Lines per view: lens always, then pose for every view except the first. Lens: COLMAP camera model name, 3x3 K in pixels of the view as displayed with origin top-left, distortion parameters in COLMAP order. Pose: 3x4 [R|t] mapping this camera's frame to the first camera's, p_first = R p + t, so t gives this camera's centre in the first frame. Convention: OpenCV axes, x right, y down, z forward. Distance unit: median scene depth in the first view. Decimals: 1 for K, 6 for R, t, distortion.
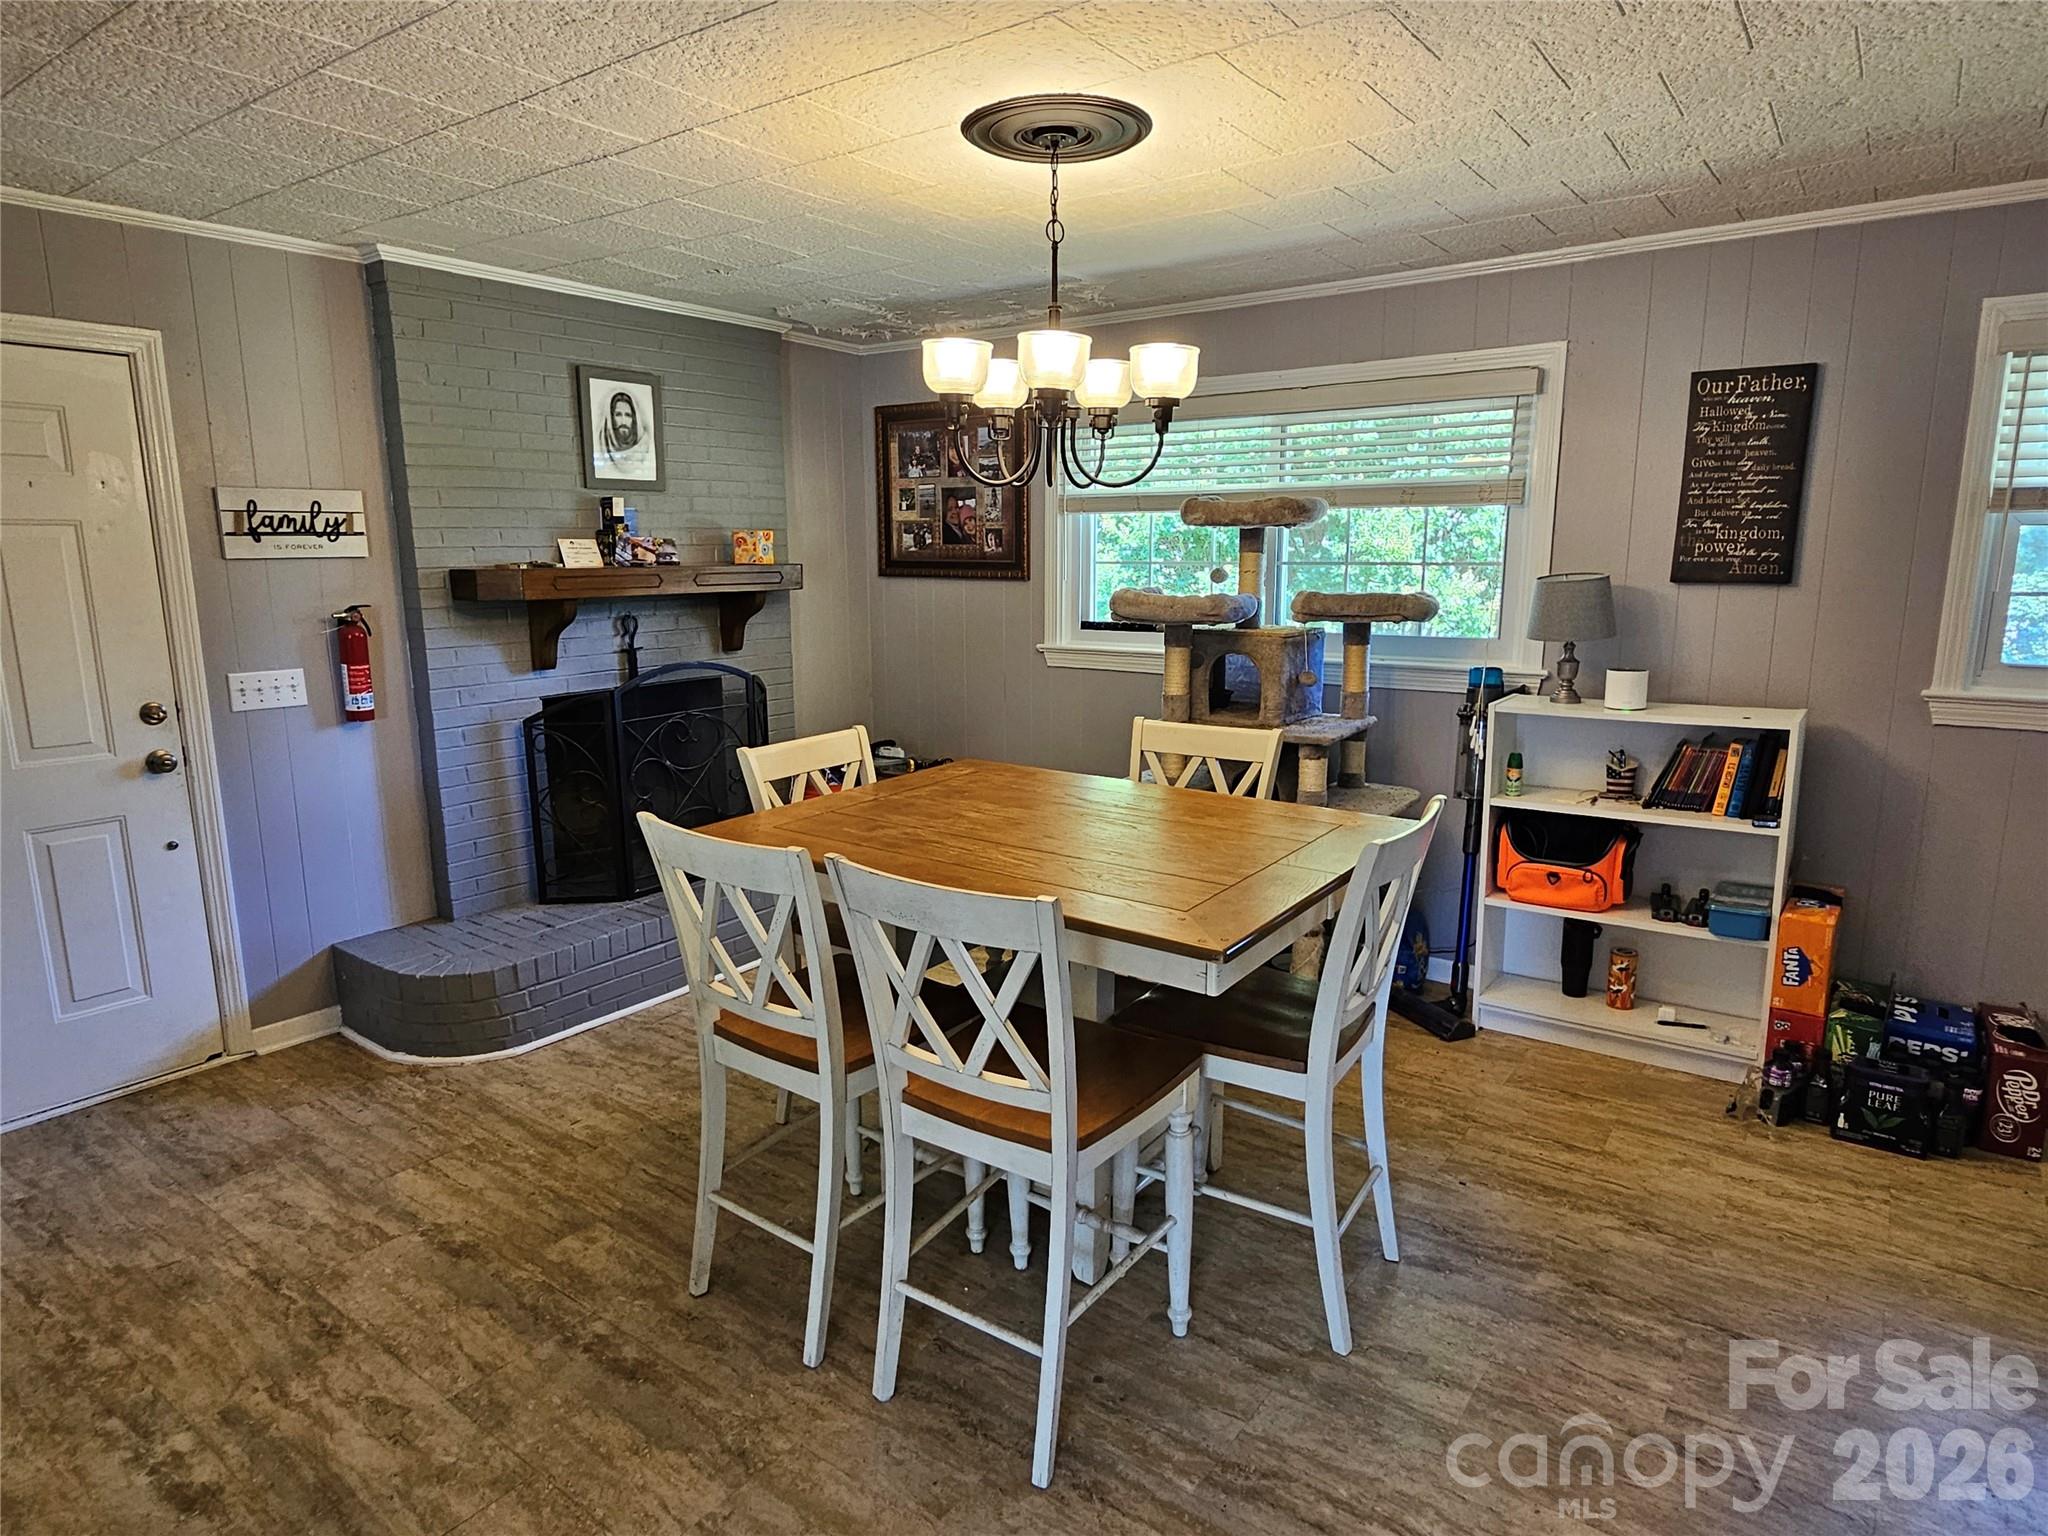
lens RADIAL K [[1184.9, 0, 1018.8], [0, 1184.9, 770.0], [0, 0, 1]] dist [-0.004243, 0.001828]
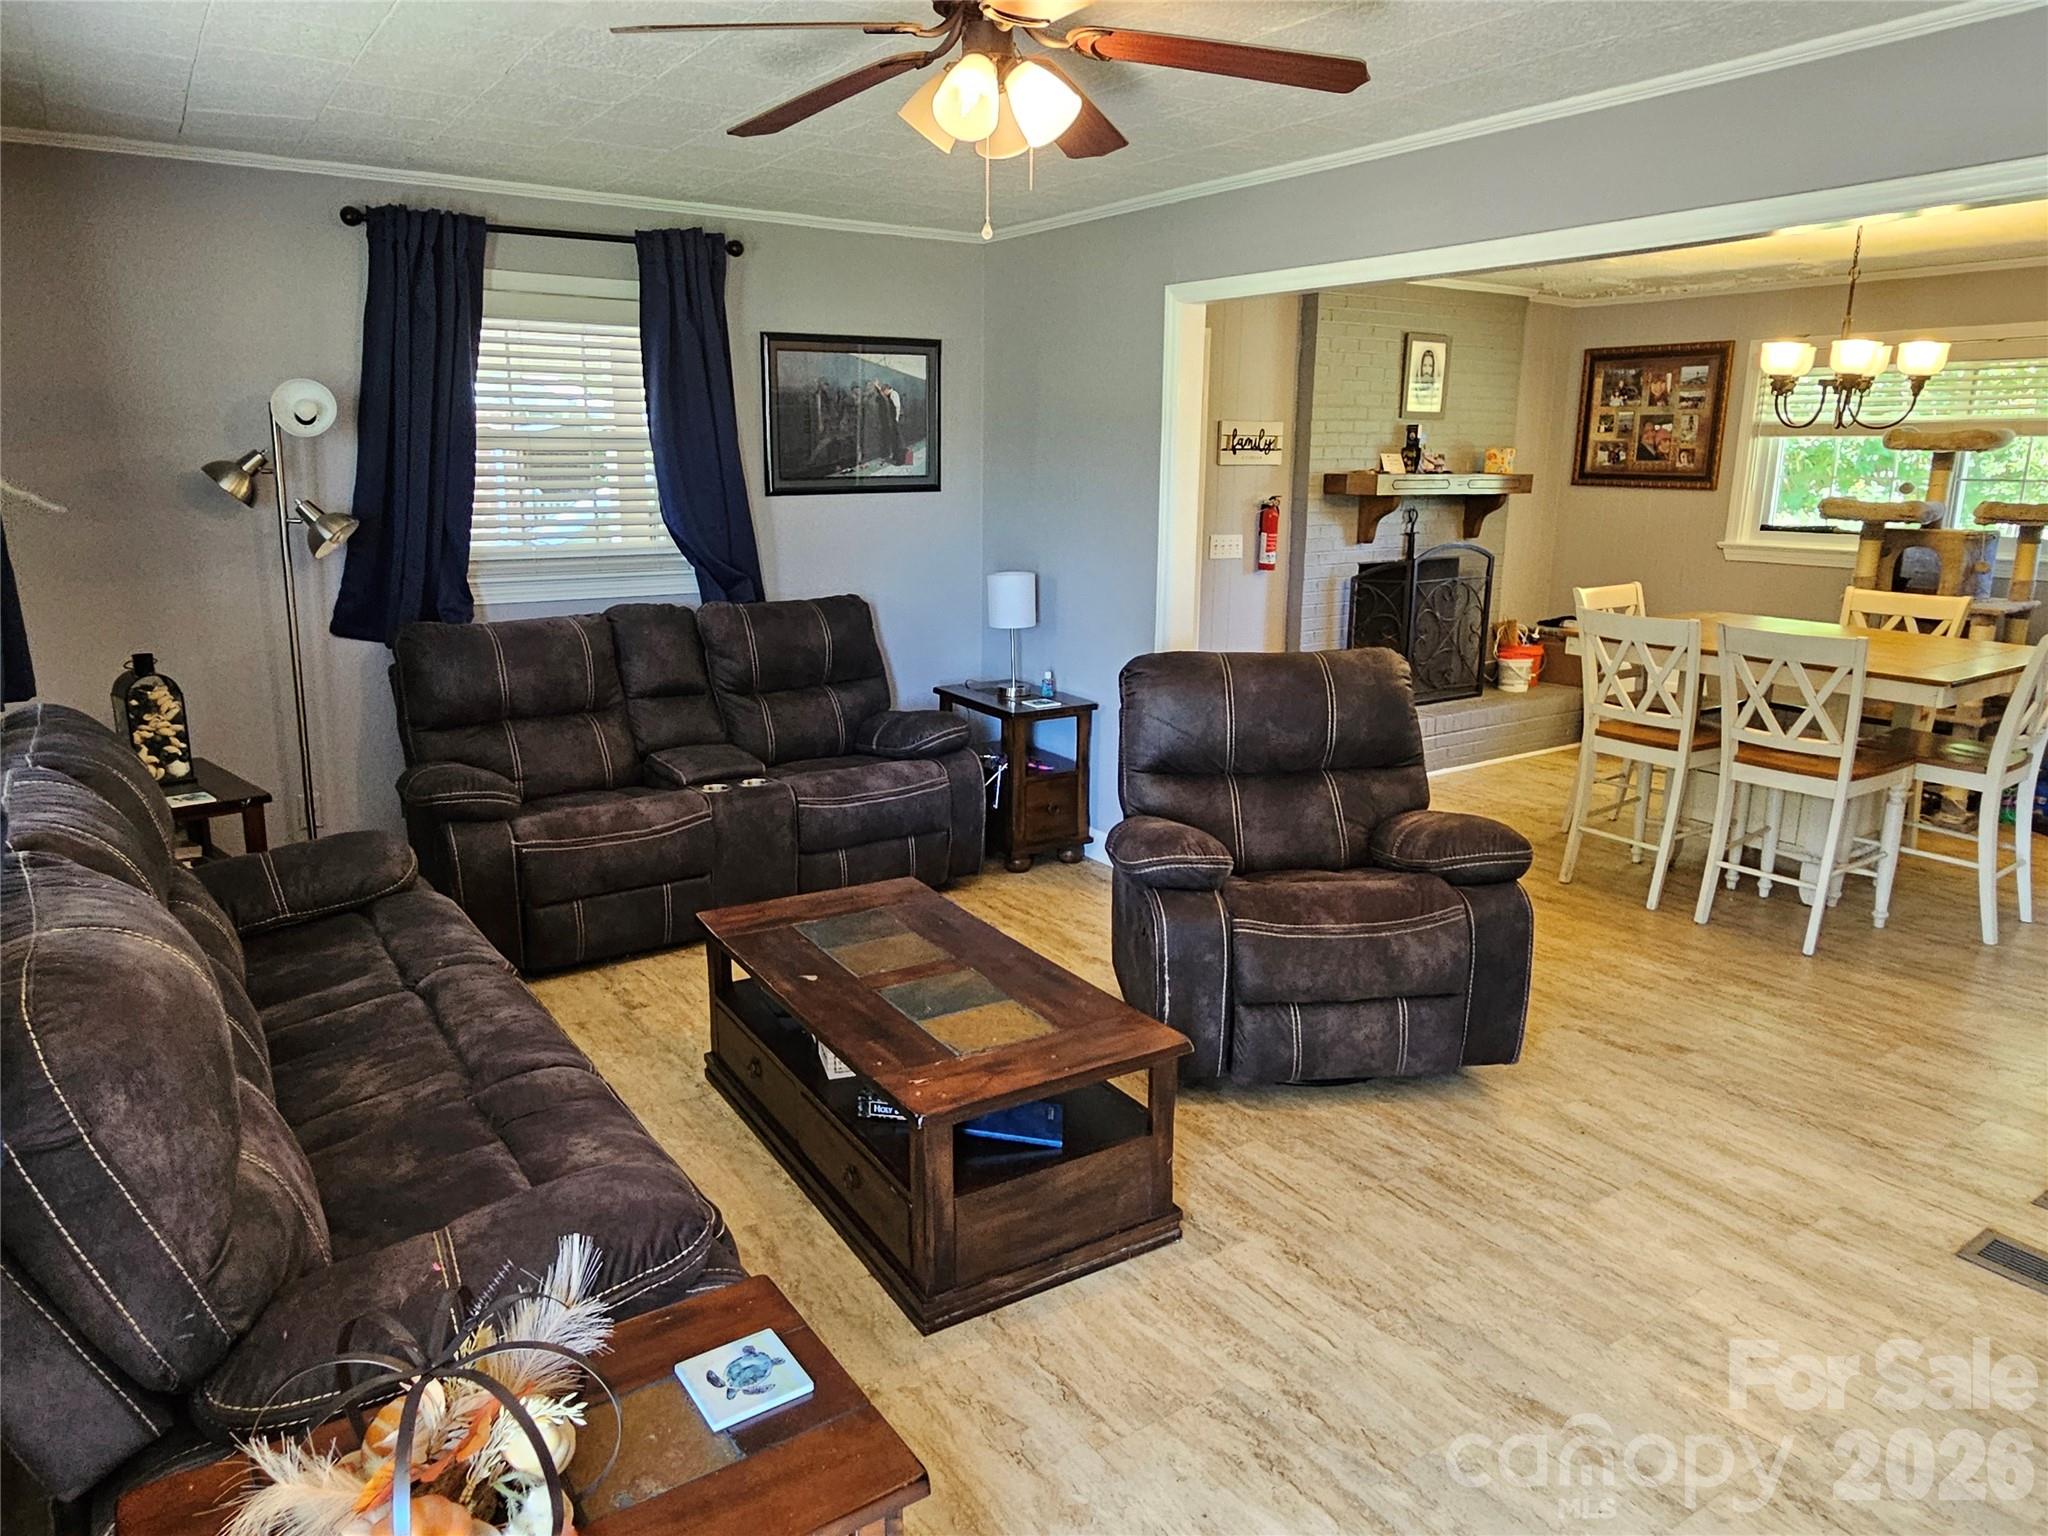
lens RADIAL K [[1340.6, 0, 1004.8], [0, 1340.6, 767.6], [0, 0, 1]] dist [-0.001145, -0.002141]
pose [[0.940756, 0.087411, -0.327623, -0.262706], [-0.073547, 0.995802, 0.054498, 0.138173], [0.331011, -0.027173, 0.943236, -0.744930]]
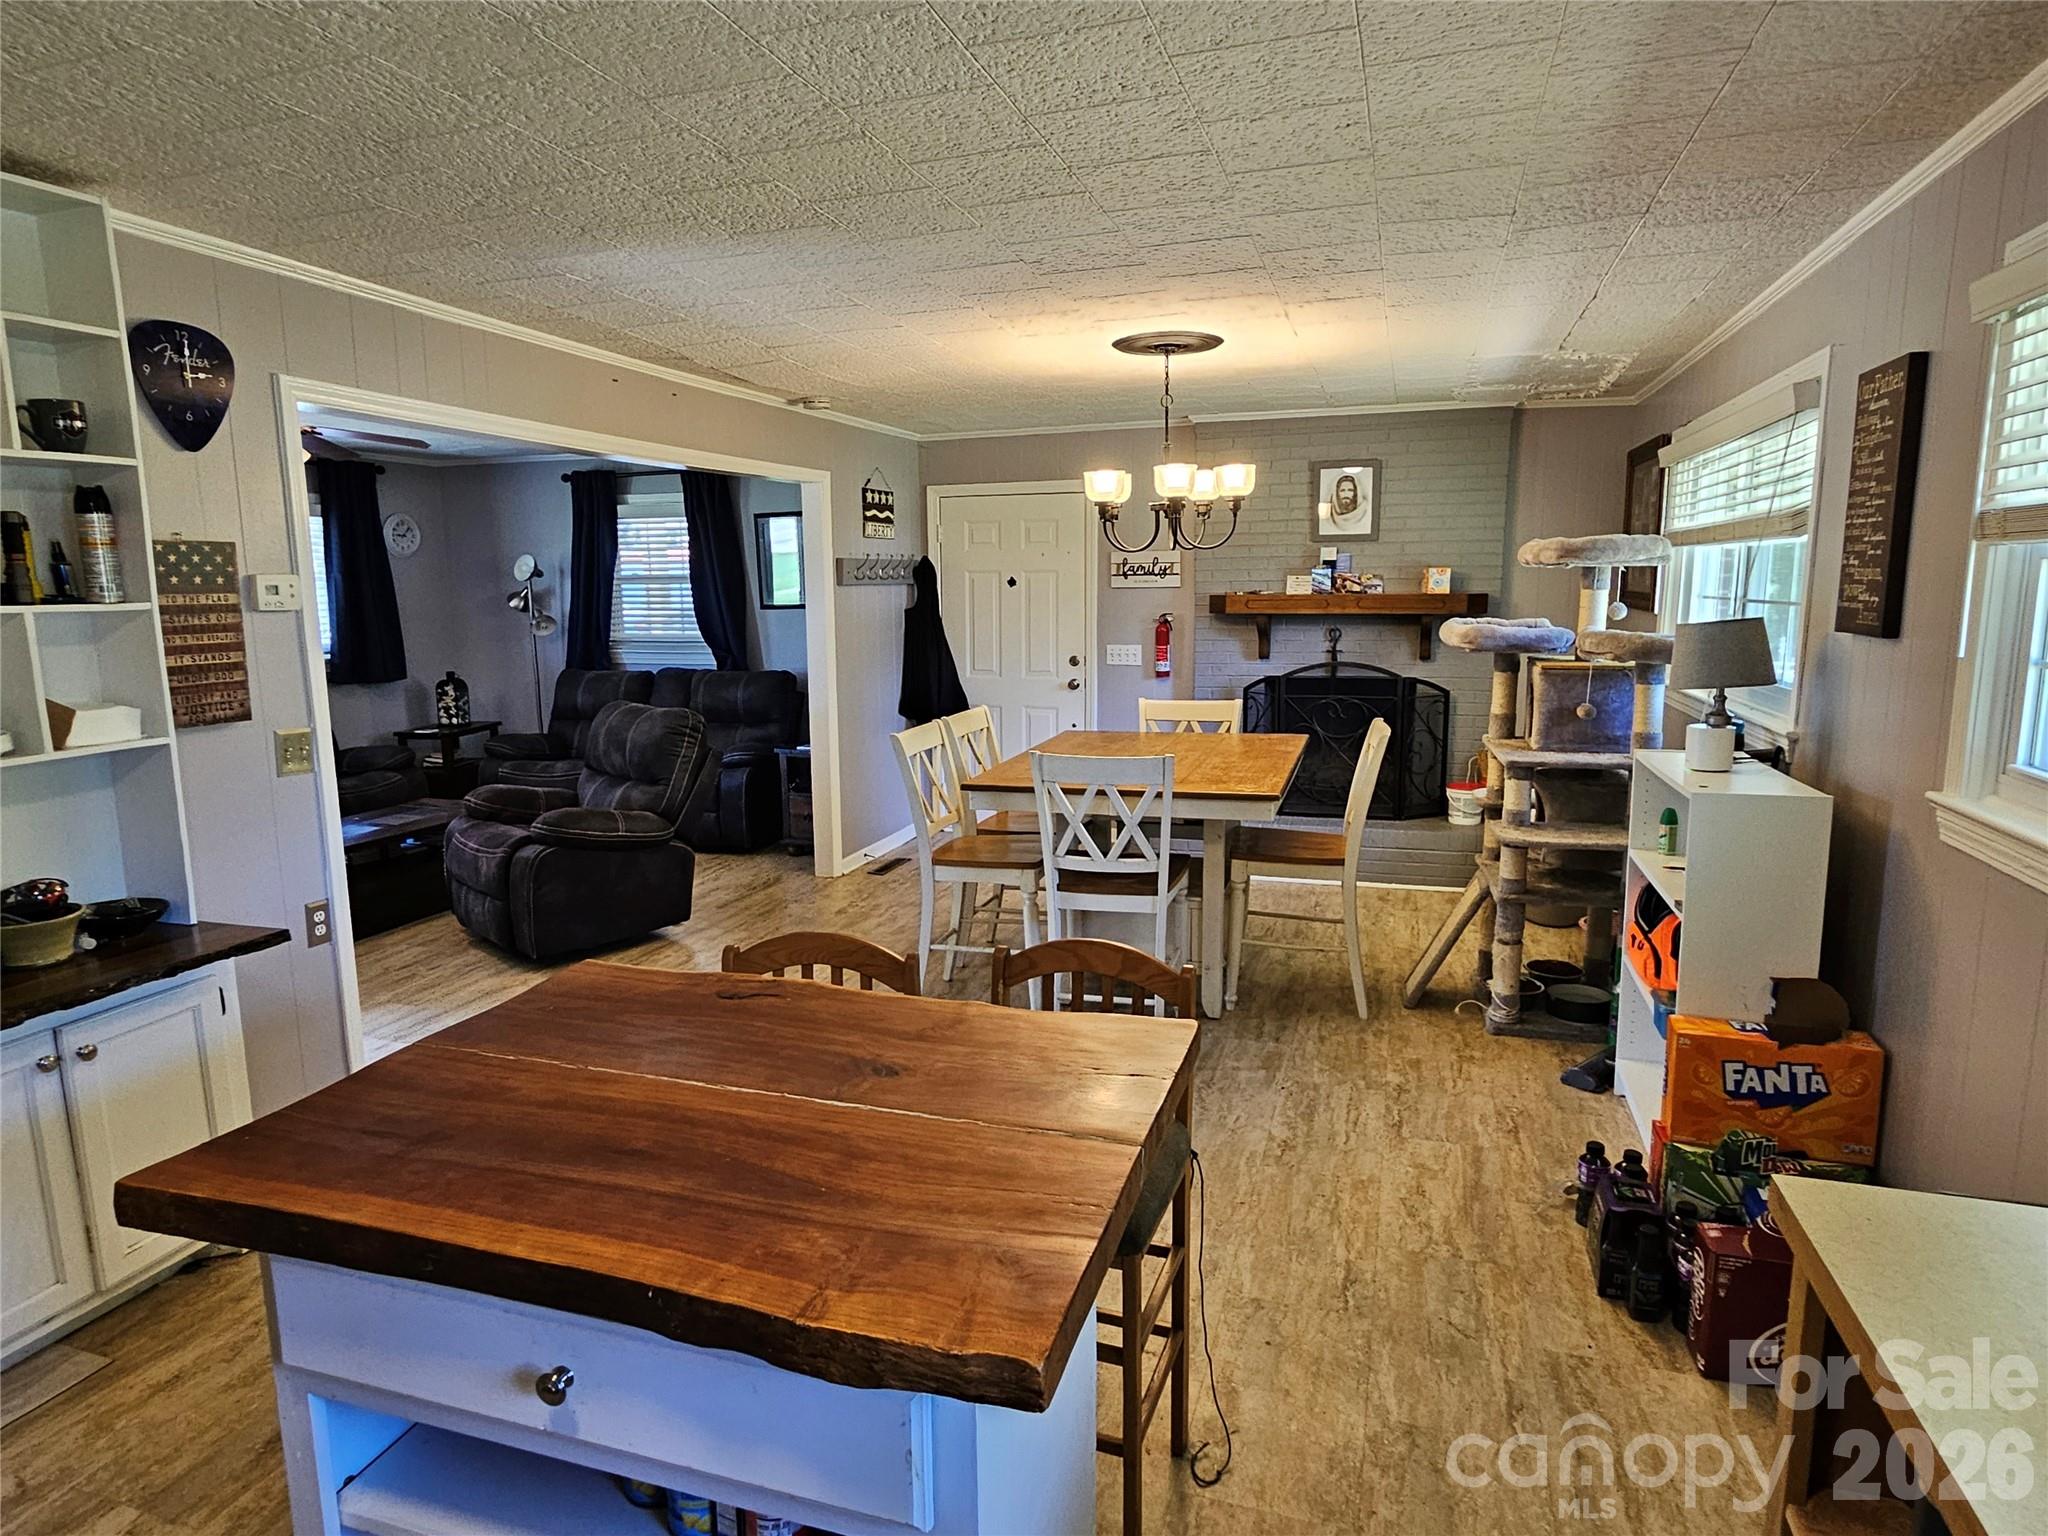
lens RADIAL K [[1184.9, 0, 1018.8], [0, 1184.9, 770.0], [0, 0, 1]] dist [-0.004243, 0.001828]
pose [[0.310185, 0.153178, -0.938255, 1.041363], [-0.167703, 0.980273, 0.104595, -0.051231], [0.935768, 0.124905, 0.329754, 0.199024]]
